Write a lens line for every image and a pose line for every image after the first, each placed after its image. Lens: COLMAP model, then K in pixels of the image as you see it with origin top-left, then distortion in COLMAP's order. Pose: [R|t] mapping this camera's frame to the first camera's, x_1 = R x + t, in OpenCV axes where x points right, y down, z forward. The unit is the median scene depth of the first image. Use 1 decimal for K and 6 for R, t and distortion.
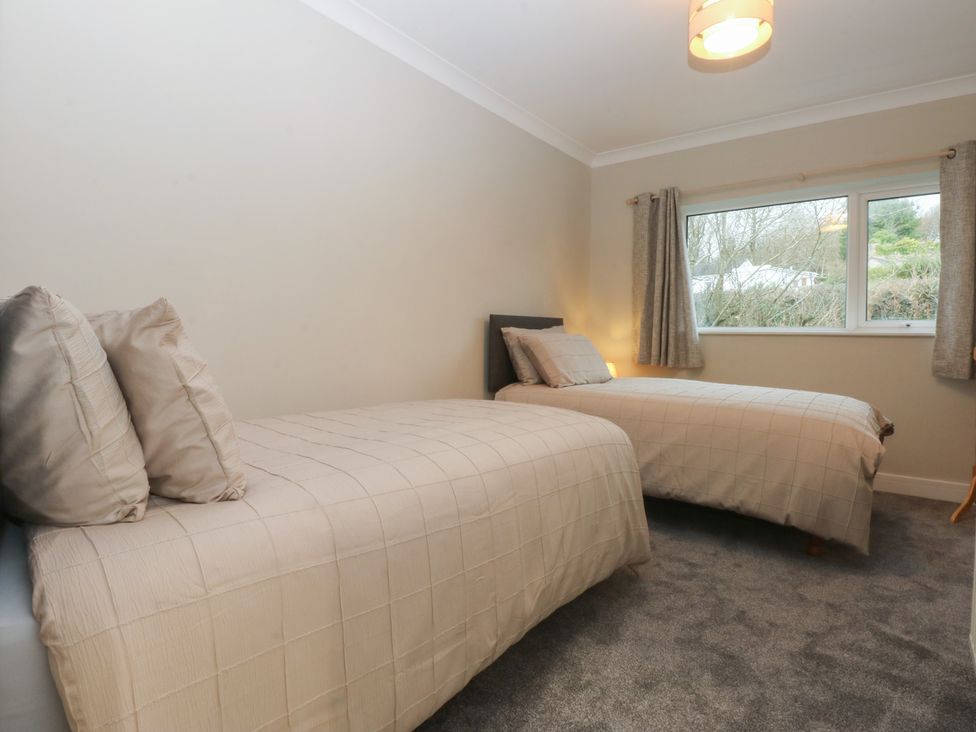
lens RADIAL K [[569.6, 0, 488.0], [0, 569.6, 359.8], [0, 0, 1]] dist [-0.032113, -0.002328]
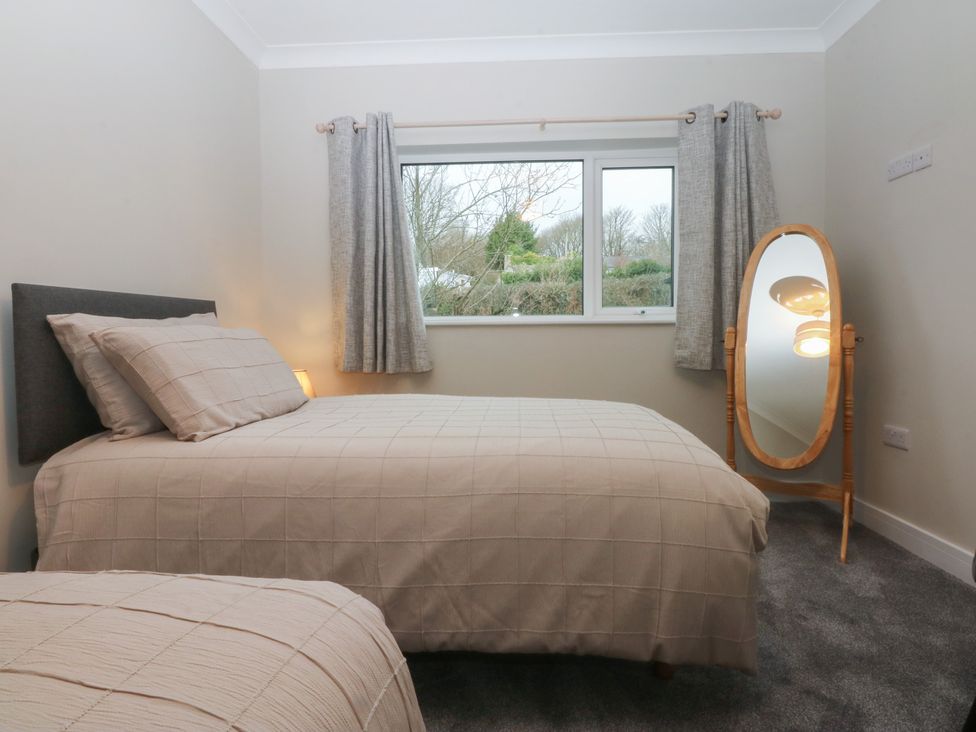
lens RADIAL K [[564.4, 0, 495.5], [0, 564.4, 354.5], [0, 0, 1]] dist [0.000483, -0.010220]
pose [[0.850111, -0.040605, 0.525036, 0.078627], [0.041433, 0.999089, 0.010180, -0.014172], [-0.524972, 0.013100, 0.851019, 0.401932]]
